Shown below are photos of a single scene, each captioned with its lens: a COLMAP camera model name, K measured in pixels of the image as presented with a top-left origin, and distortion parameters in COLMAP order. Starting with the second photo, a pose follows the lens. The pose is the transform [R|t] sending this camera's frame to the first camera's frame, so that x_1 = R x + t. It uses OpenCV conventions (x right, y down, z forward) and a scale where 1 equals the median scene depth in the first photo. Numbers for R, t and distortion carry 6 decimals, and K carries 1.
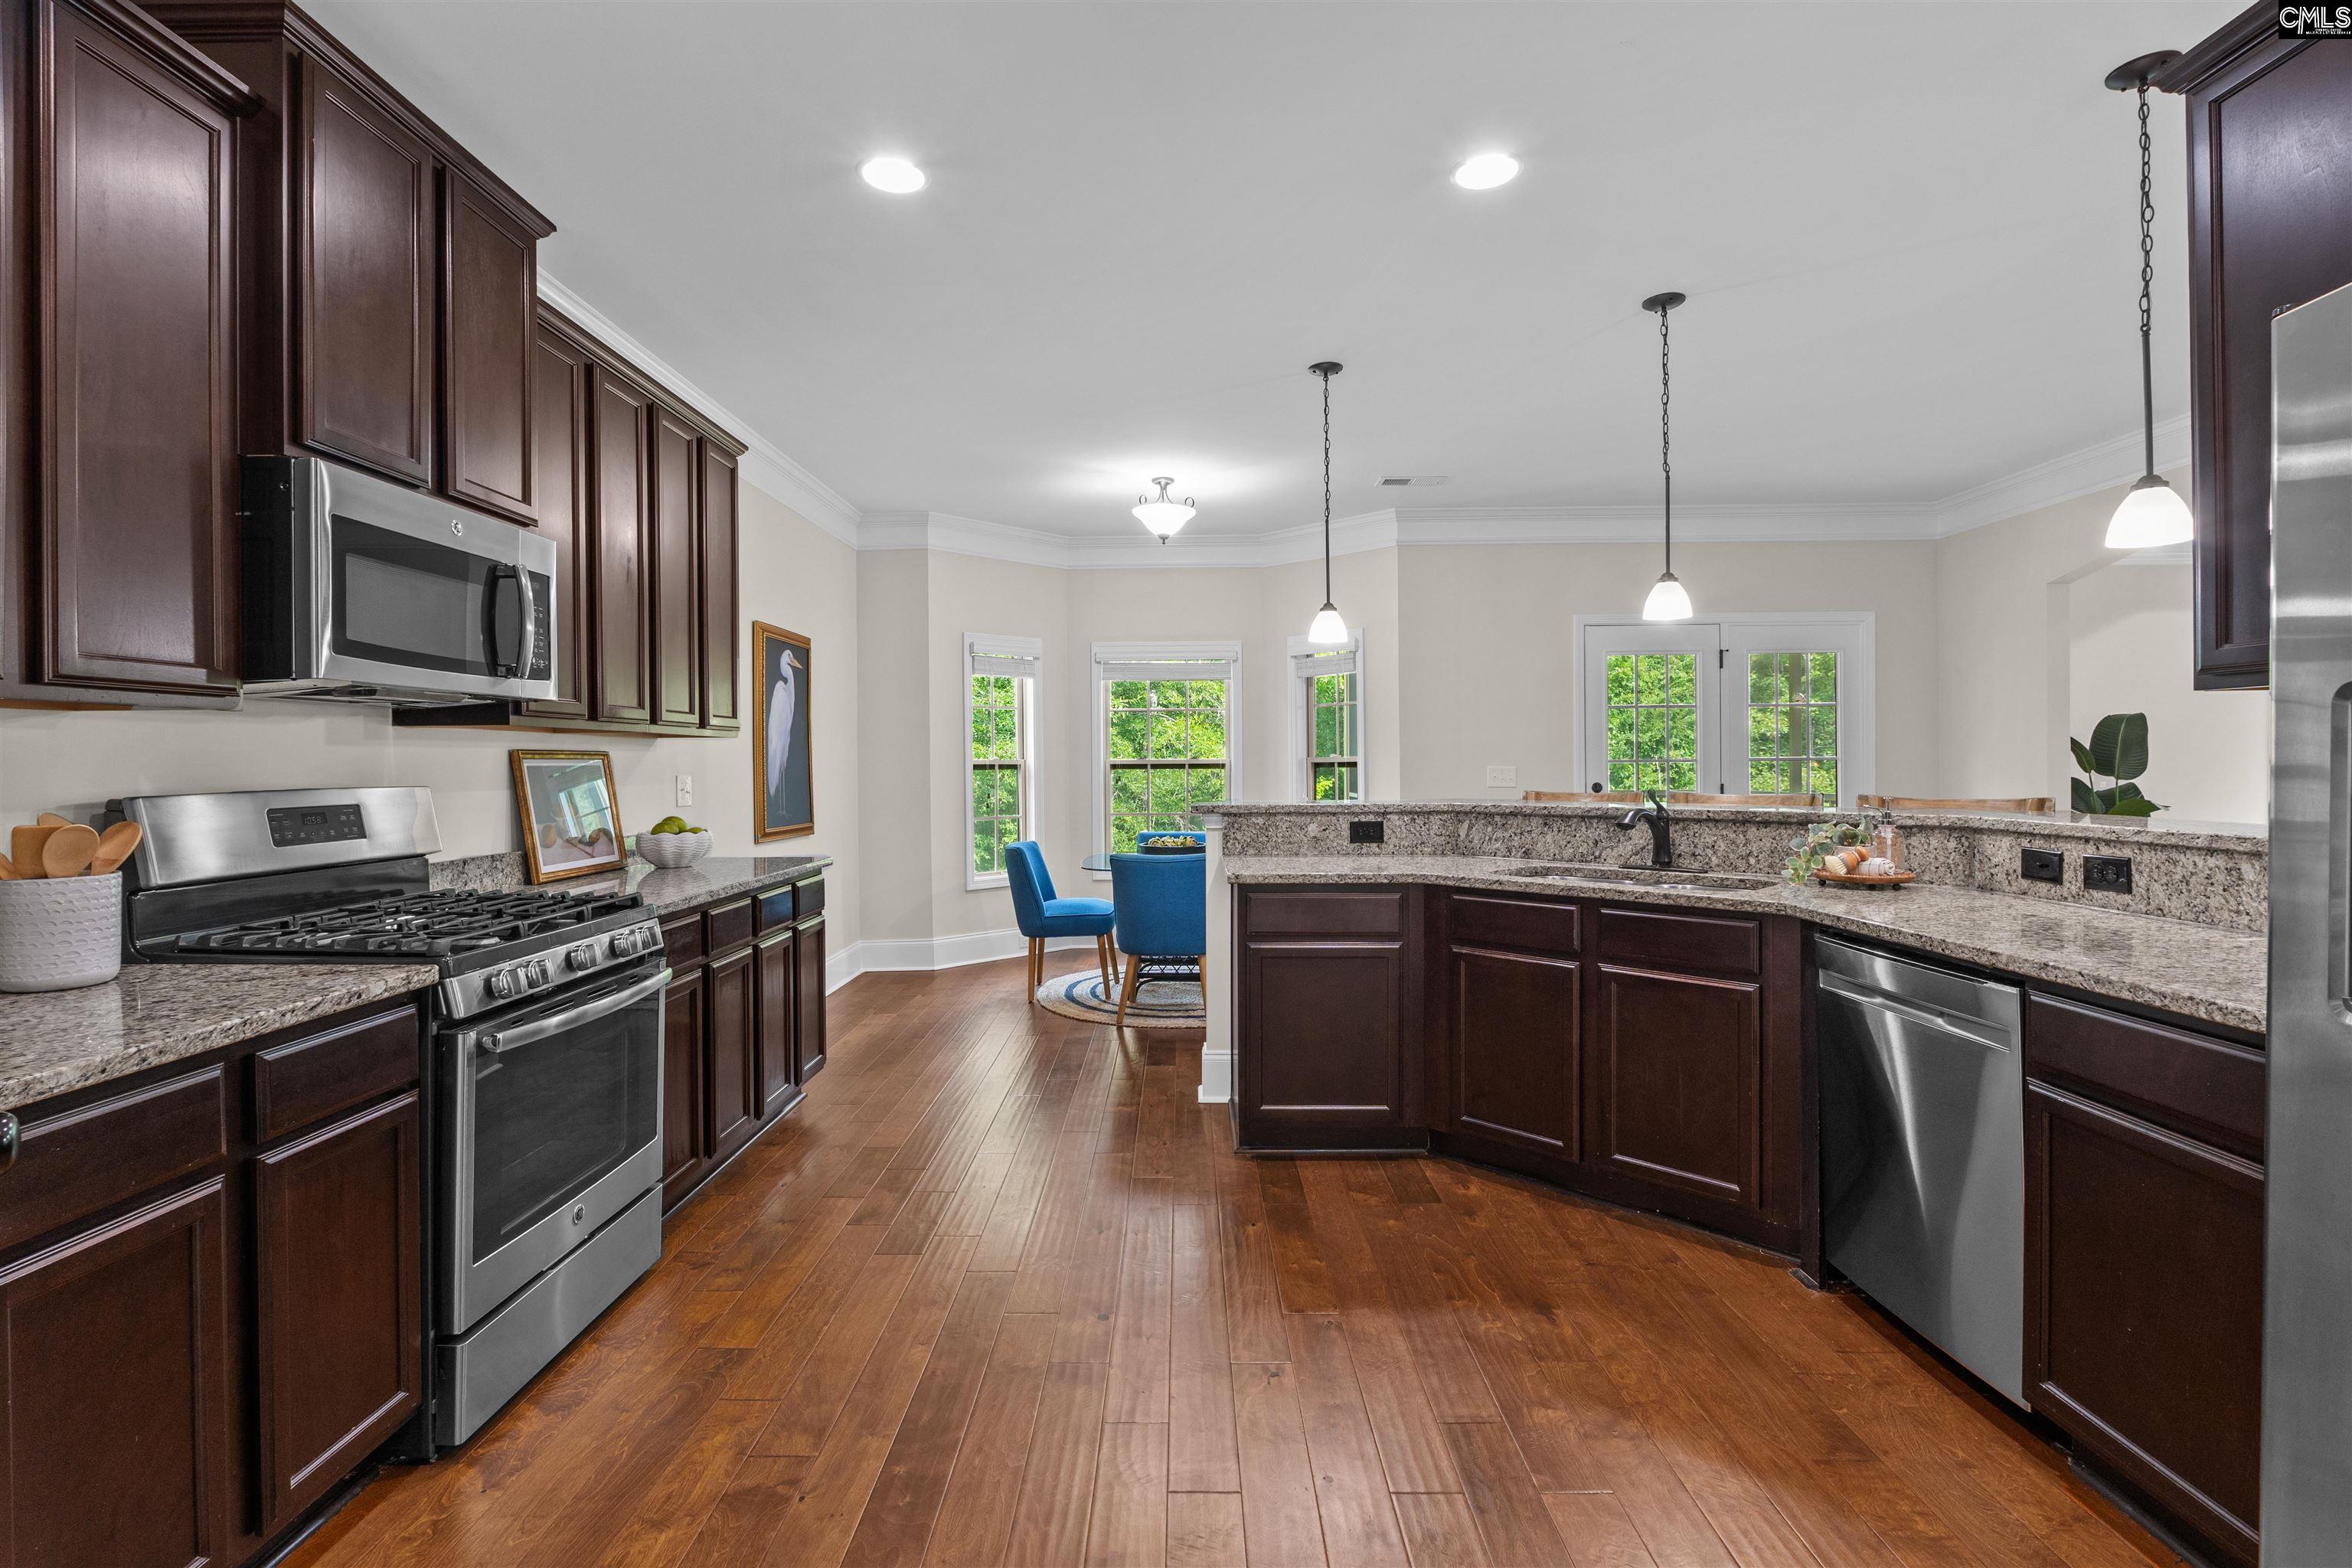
lens RADIAL K [[1077.1, 0, 1174.6], [0, 1077.1, 778.3], [0, 0, 1]] dist [-0.008986, -0.000106]
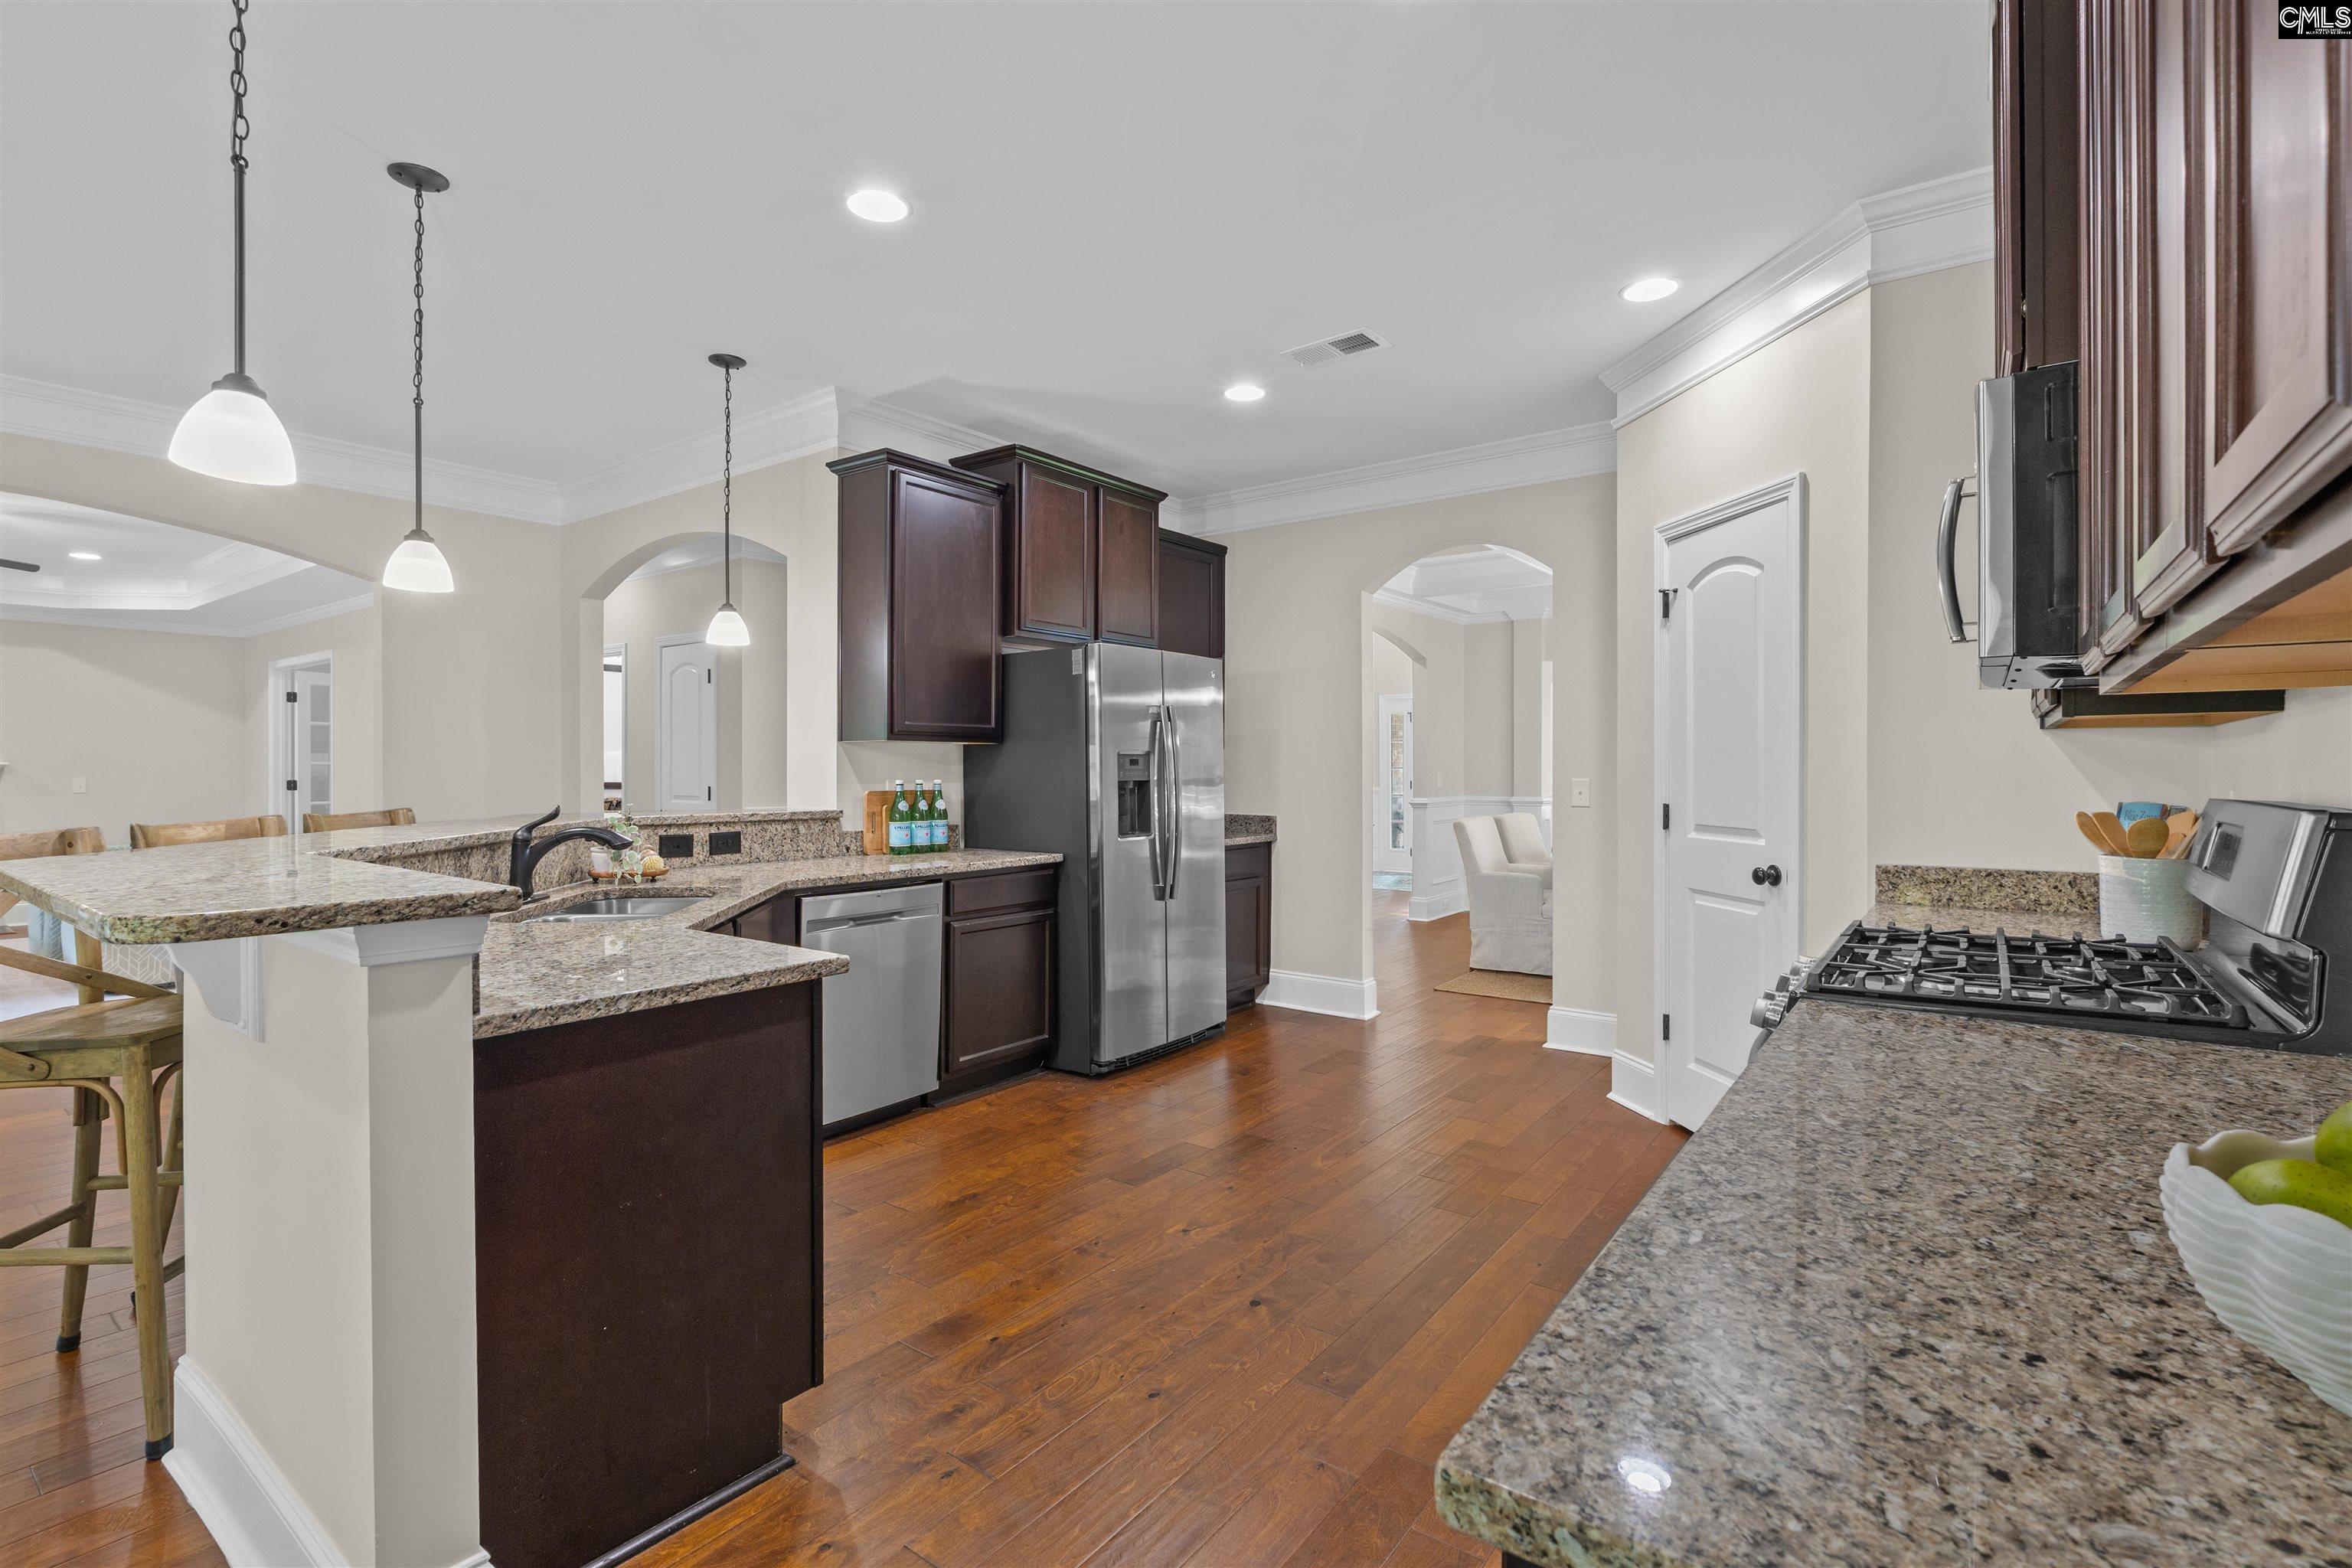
lens RADIAL K [[1077.1, 0, 1174.6], [0, 1077.1, 778.3], [0, 0, 1]] dist [-0.008986, -0.000106]
pose [[-0.809512, 0.004753, 0.587084, -0.624910], [0.013589, 0.999851, 0.010642, -0.016389], [-0.586946, 0.016593, -0.809456, 1.910891]]
